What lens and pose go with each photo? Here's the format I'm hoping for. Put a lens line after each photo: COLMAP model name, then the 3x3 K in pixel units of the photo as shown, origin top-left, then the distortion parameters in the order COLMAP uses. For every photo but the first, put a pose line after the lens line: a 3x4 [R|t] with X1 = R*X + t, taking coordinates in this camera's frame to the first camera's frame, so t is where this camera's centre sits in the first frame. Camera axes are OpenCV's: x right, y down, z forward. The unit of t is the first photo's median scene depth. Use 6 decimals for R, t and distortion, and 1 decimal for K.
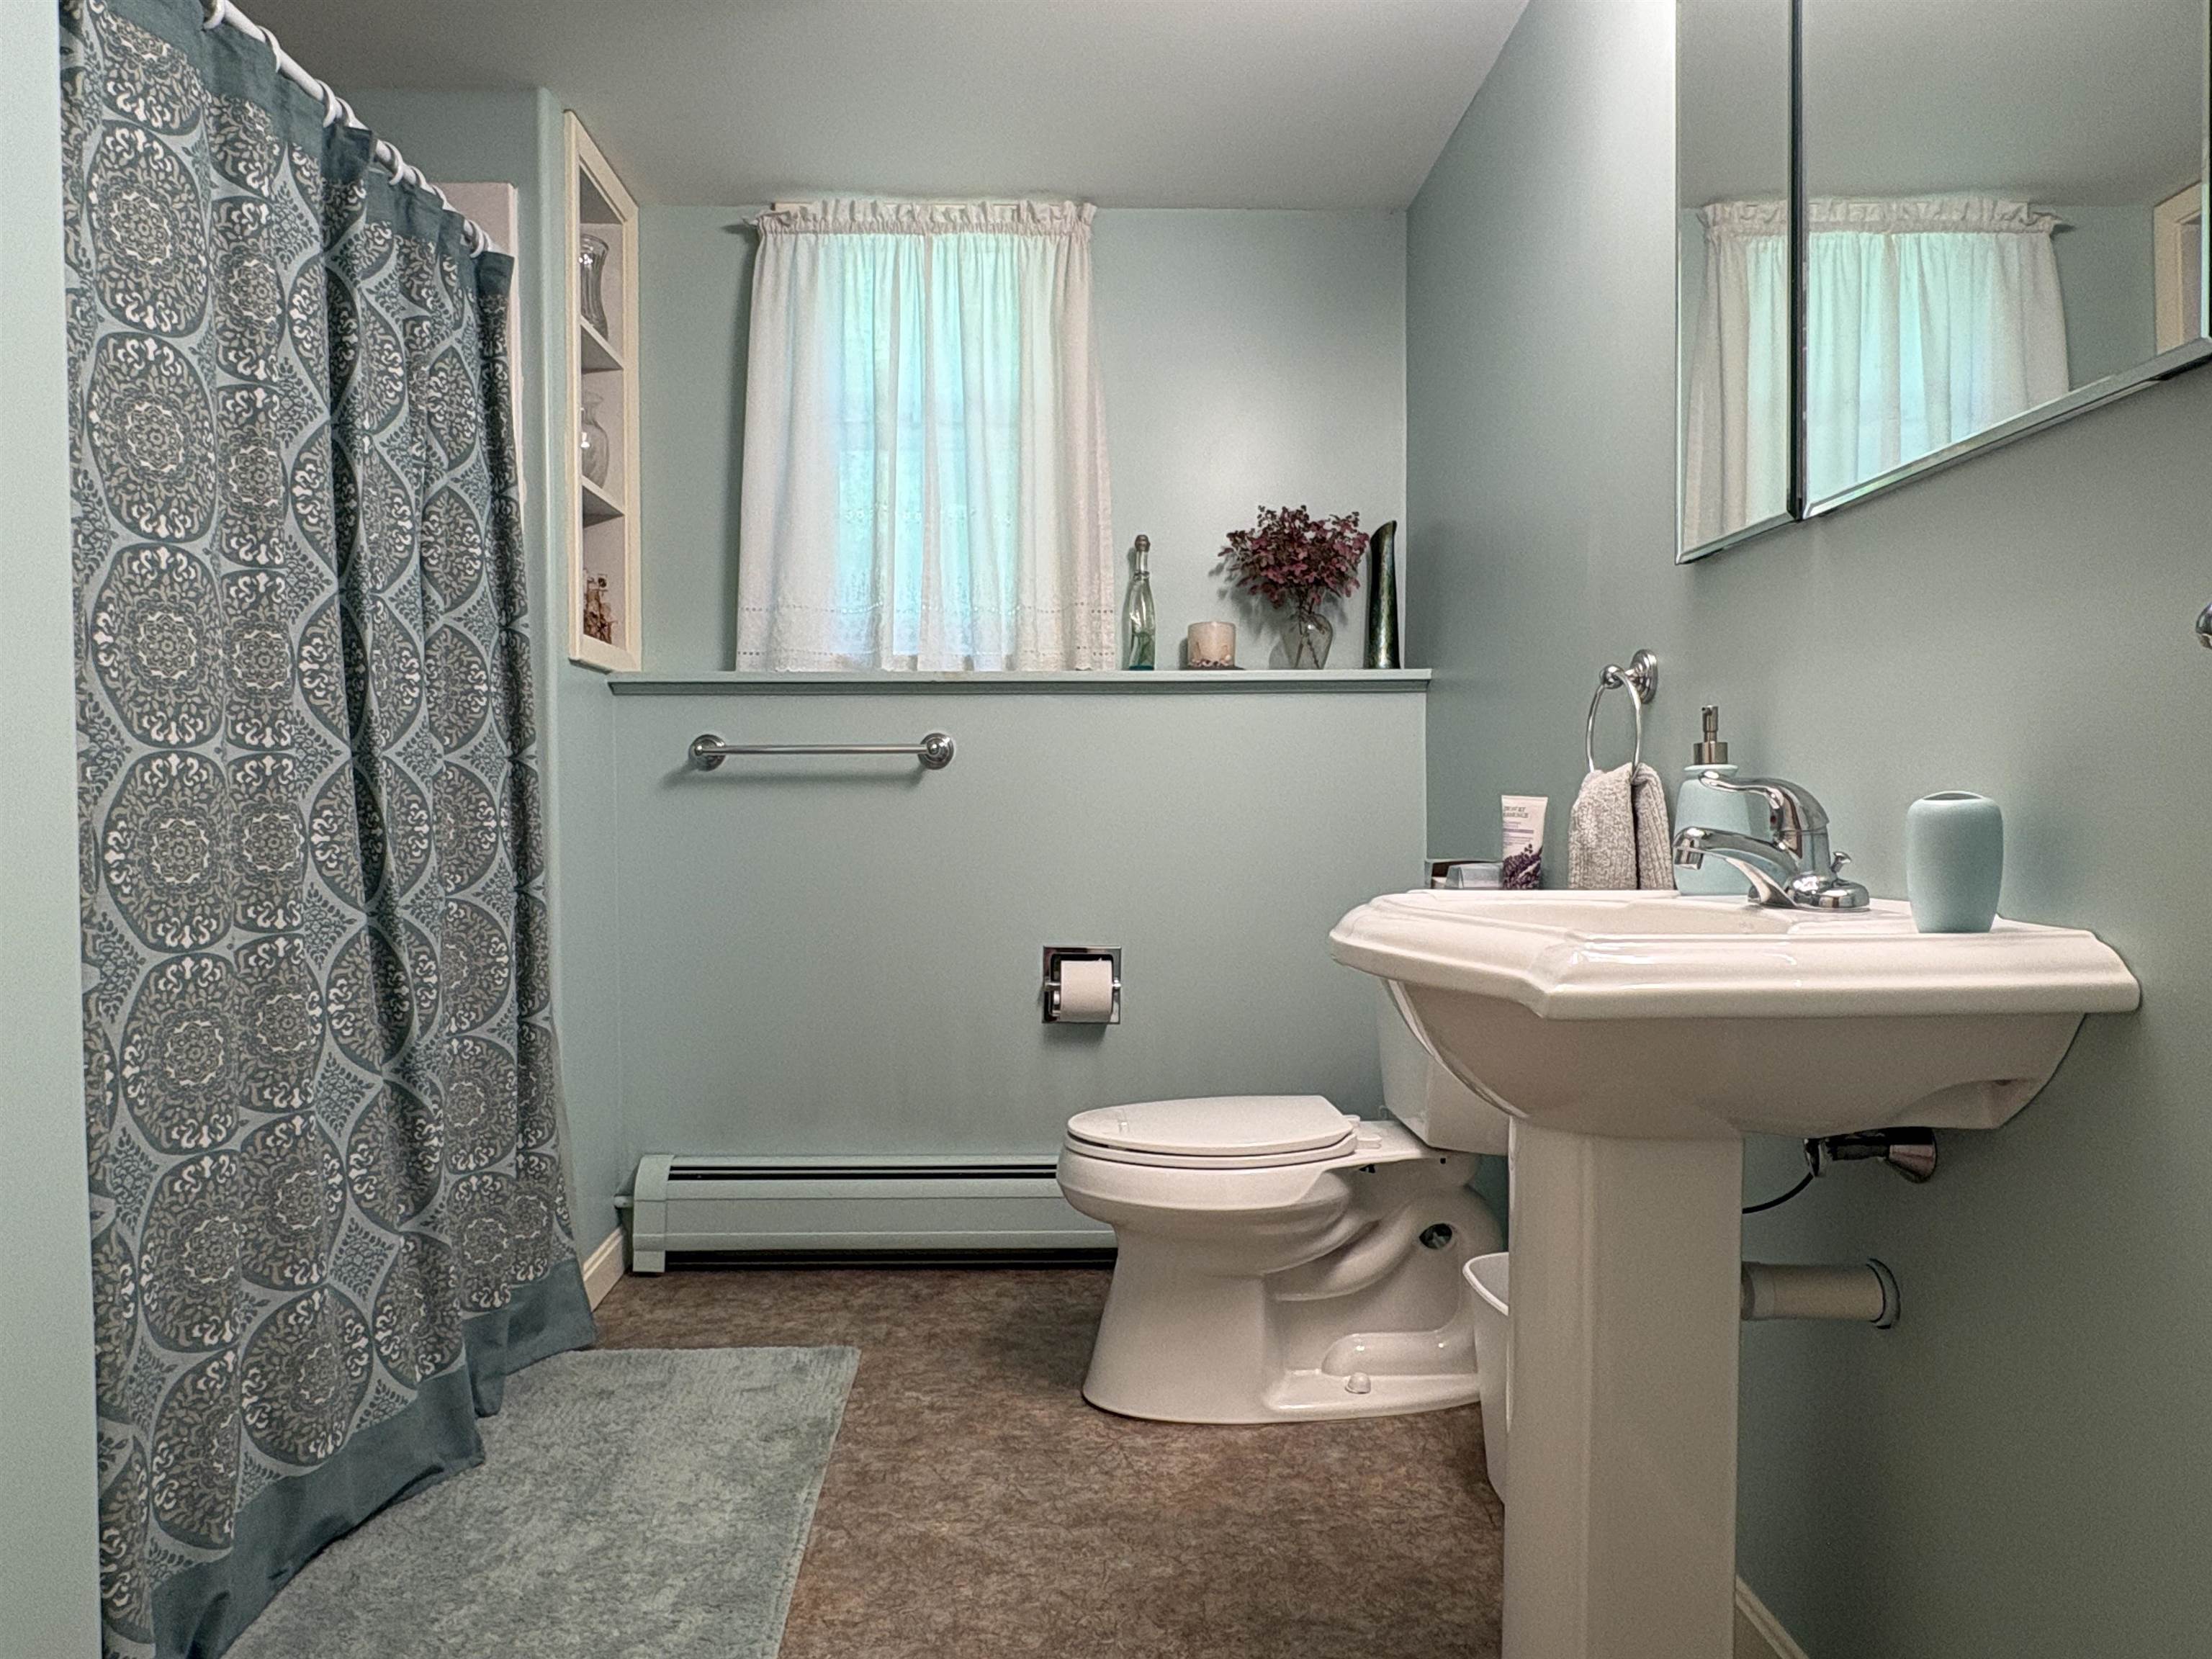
lens RADIAL K [[1383.3, 0, 1073.8], [0, 1383.3, 826.6], [0, 0, 1]] dist [0.003987, 0.003159]
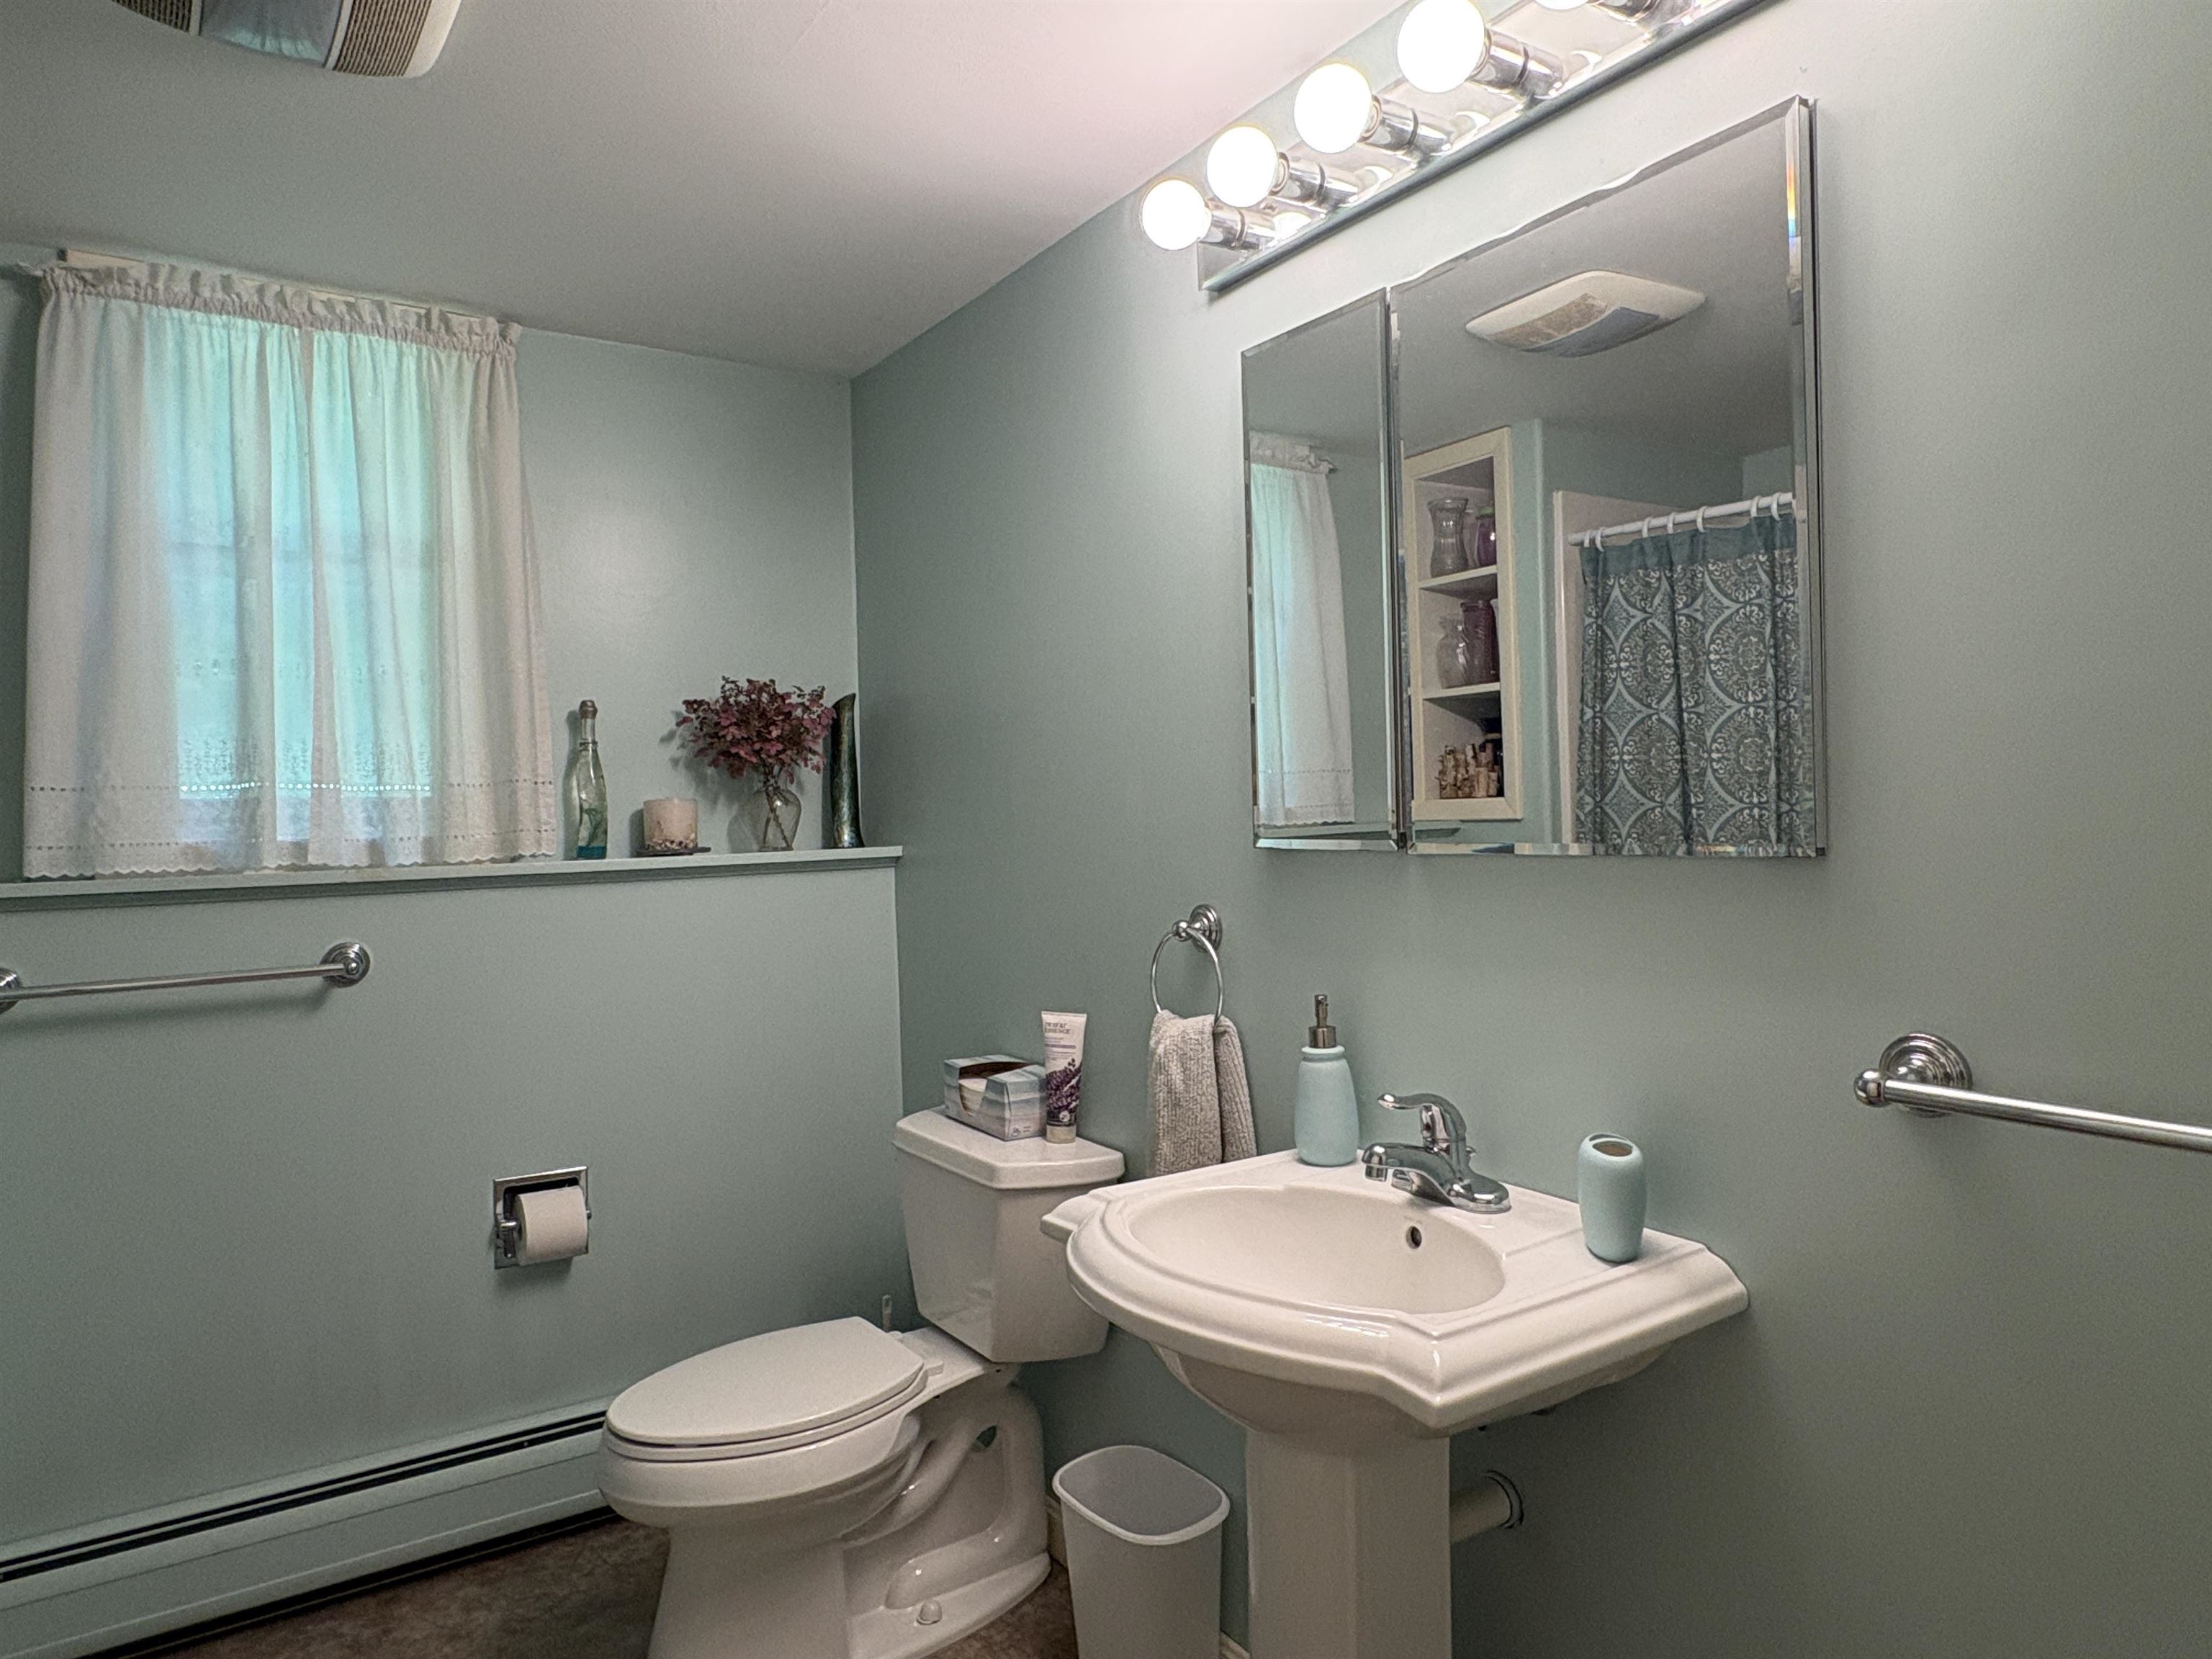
lens RADIAL K [[1375.4, 0, 1106.0], [0, 1375.4, 829.5], [0, 0, 1]] dist [-0.004646, 0.000982]
pose [[0.838854, -0.027392, 0.543667, -0.157988], [0.031608, 0.999499, 0.001590, -0.118961], [-0.543438, 0.015851, 0.839300, 0.070073]]
